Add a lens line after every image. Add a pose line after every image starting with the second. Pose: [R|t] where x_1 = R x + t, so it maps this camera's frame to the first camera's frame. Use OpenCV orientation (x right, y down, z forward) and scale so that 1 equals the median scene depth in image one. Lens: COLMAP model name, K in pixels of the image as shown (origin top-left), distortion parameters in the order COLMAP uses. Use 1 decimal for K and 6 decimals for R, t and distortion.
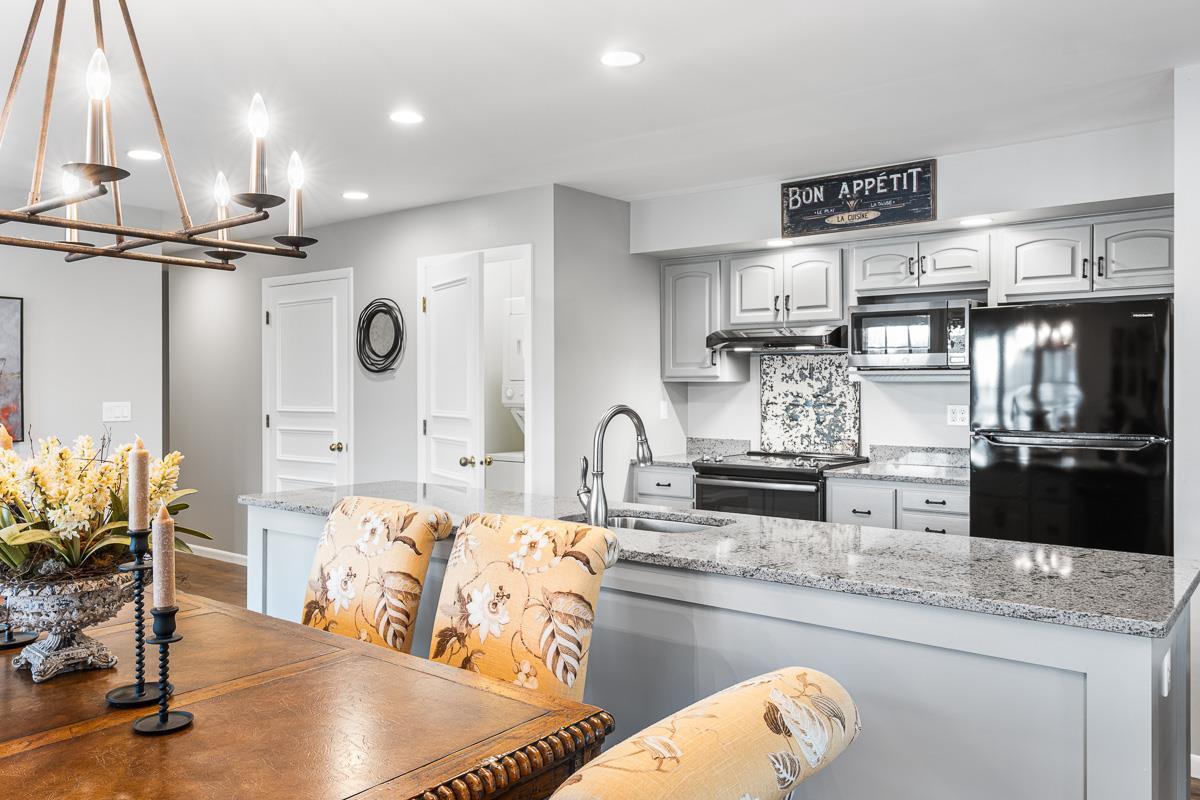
lens RADIAL K [[917.4, 0, 594.5], [0, 917.4, 386.8], [0, 0, 1]] dist [0.003649, -0.000162]
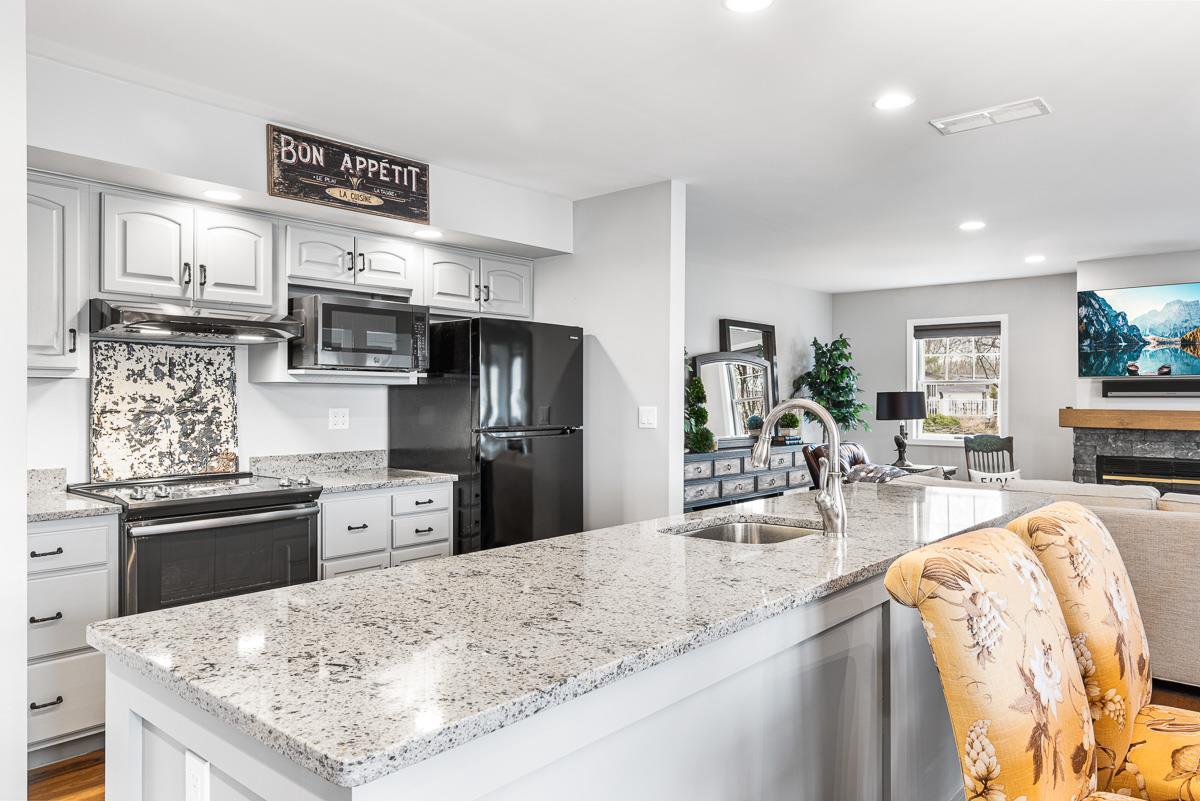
lens RADIAL K [[806.8, 0, 597.0], [0, 806.8, 401.9], [0, 0, 1]] dist [0.002930, 0.006250]
pose [[0.050821, -0.001484, 0.998707, -0.429231], [0.002197, 0.999997, 0.001374, 0.011527], [-0.998705, 0.002124, 0.050824, 0.641079]]
